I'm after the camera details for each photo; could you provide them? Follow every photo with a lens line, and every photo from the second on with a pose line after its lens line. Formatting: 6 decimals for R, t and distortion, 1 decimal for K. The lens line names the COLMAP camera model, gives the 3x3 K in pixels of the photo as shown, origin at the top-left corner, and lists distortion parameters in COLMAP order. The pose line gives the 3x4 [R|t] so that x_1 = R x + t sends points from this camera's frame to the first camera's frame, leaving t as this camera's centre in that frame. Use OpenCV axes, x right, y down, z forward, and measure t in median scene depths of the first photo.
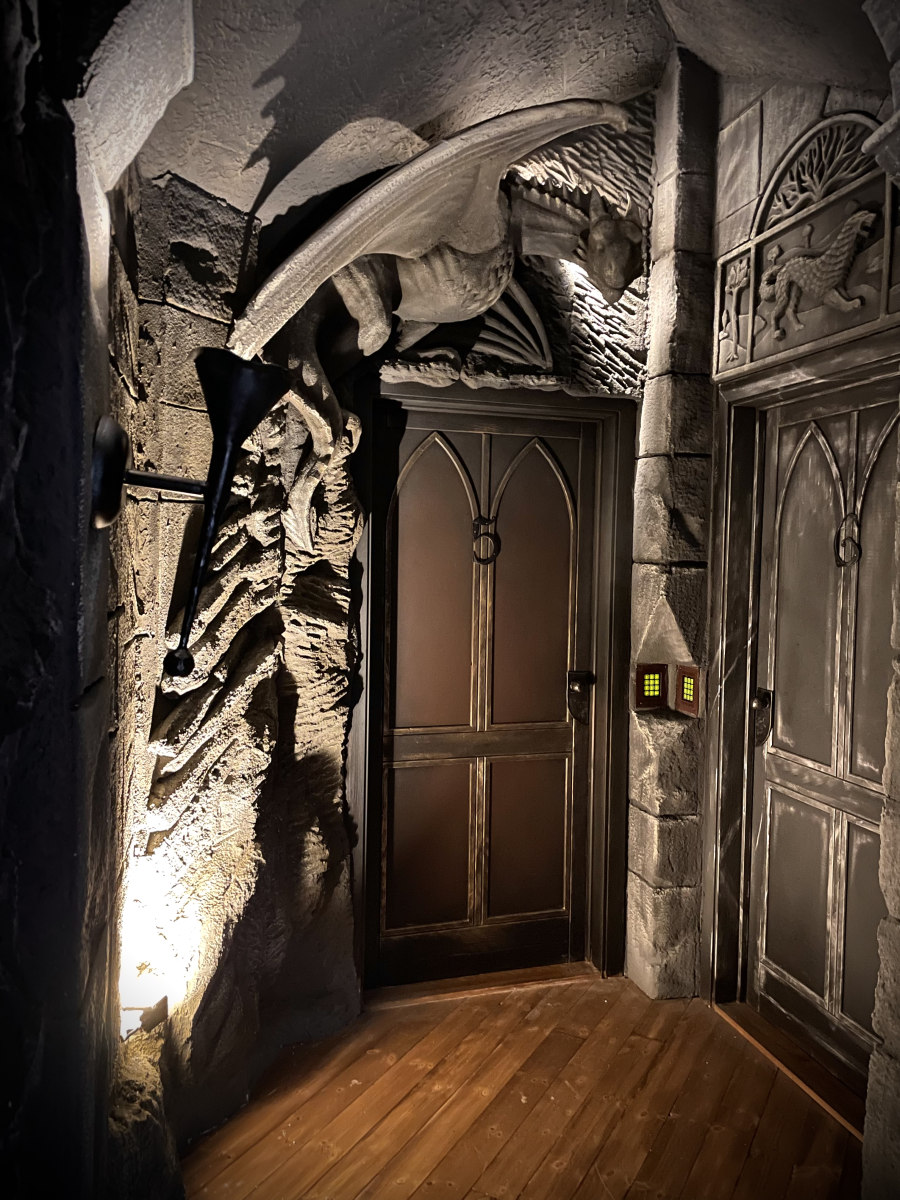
lens RADIAL K [[910.4, 0, 450.0], [0, 910.4, 600.0], [0, 0, 1]] dist [0.089452, -0.133442]
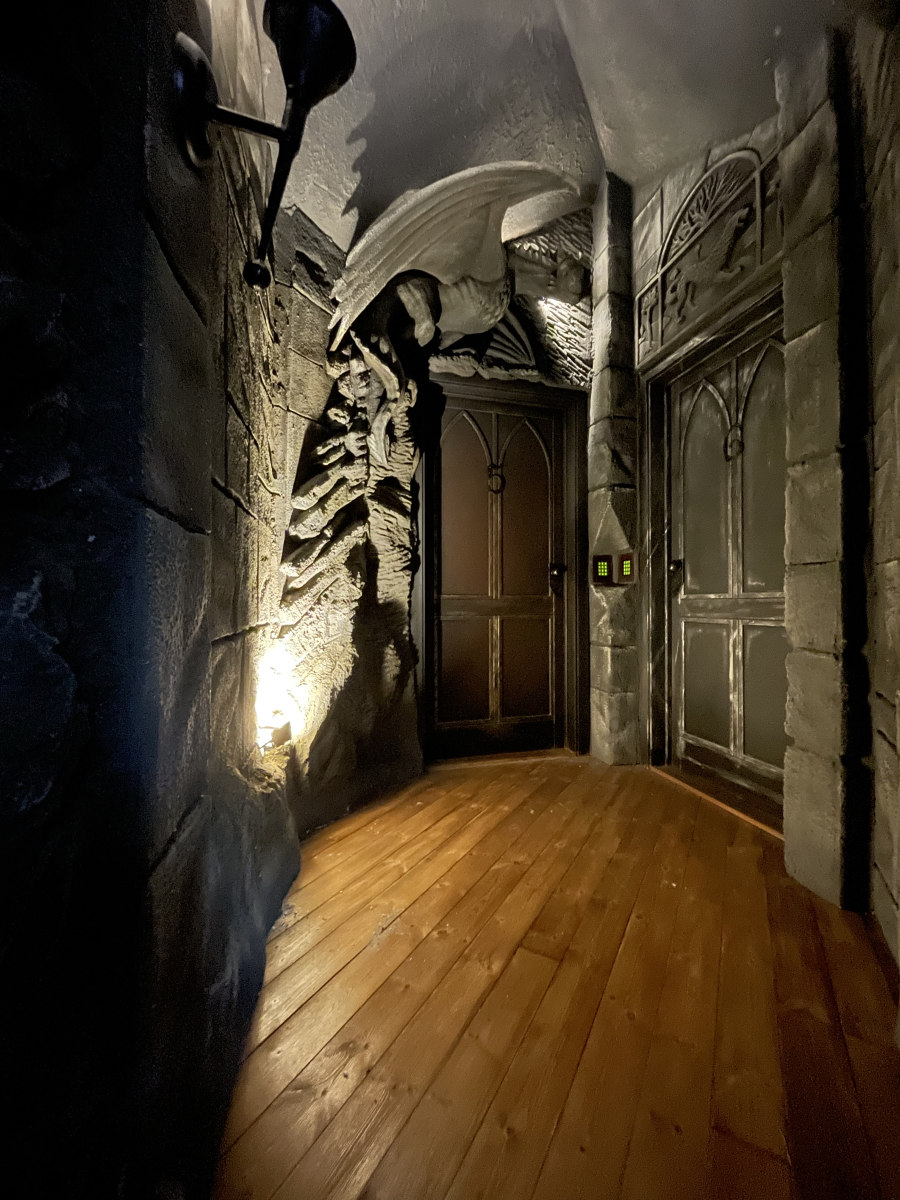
lens RADIAL K [[490.4, 0, 452.5], [0, 490.4, 597.5], [0, 0, 1]] dist [-0.001831, -0.000037]
pose [[0.999257, -0.019223, -0.033412, -0.013684], [0.017250, 0.998147, -0.058355, 0.212698], [0.034471, 0.057735, 0.997737, 0.165217]]
